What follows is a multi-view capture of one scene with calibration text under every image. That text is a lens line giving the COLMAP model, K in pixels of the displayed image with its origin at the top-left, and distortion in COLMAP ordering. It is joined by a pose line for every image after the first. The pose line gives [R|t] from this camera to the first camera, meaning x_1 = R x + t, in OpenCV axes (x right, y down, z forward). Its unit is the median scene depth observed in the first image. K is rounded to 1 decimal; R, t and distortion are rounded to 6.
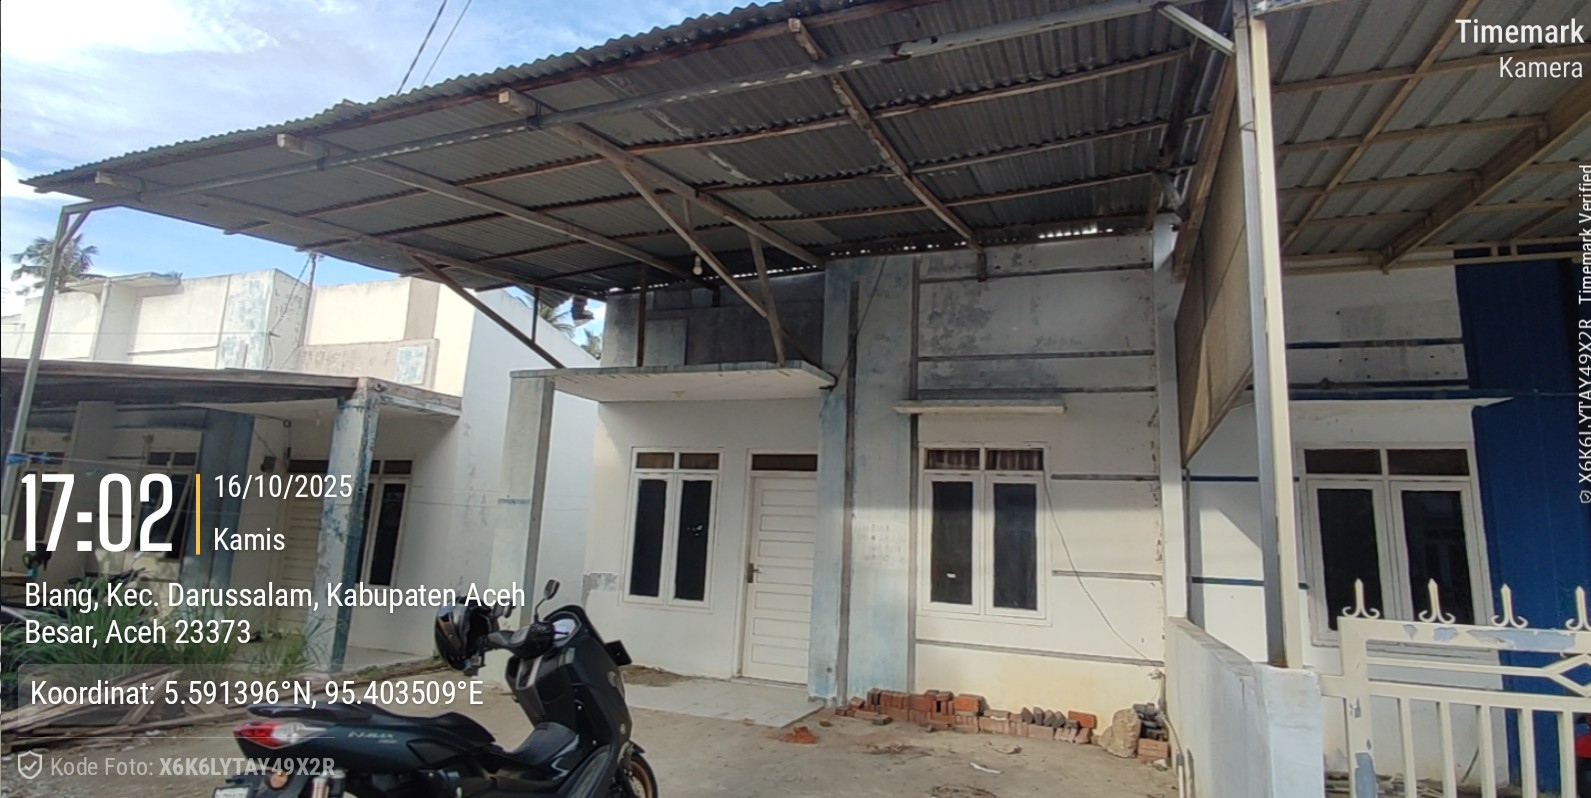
lens RADIAL K [[795.0, 0, 785.4], [0, 795.0, 400.2], [0, 0, 1]] dist [-0.005563, 0.001187]
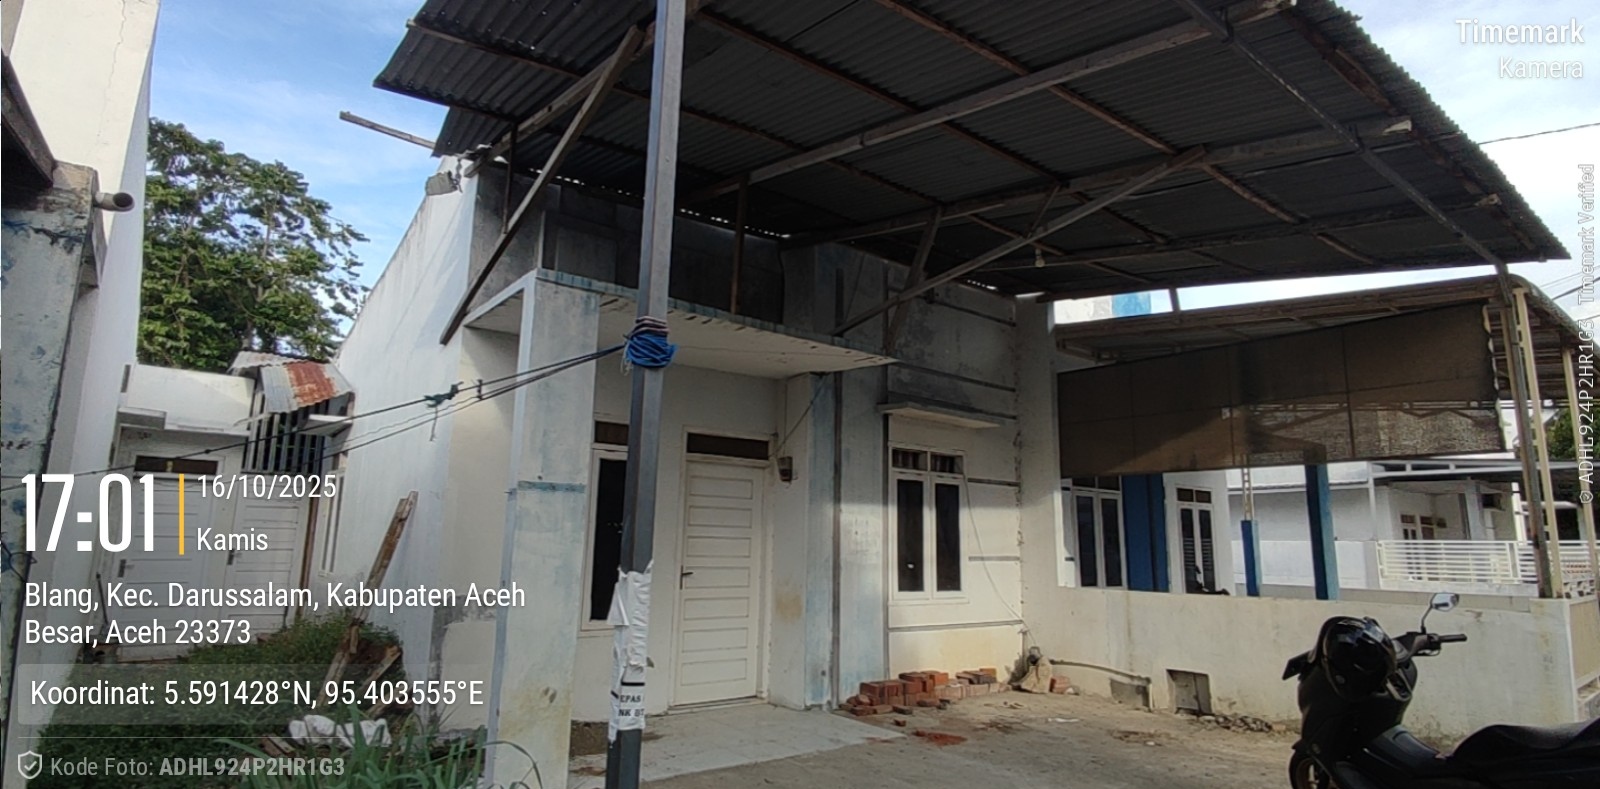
lens RADIAL K [[824.2, 0, 793.5], [0, 824.2, 391.6], [0, 0, 1]] dist [-0.000926, 0.001265]
pose [[0.505932, 0.119960, 0.854191, -0.846500], [-0.148025, 0.987666, -0.051031, 0.063020], [-0.849777, -0.100623, 0.517449, 0.555822]]
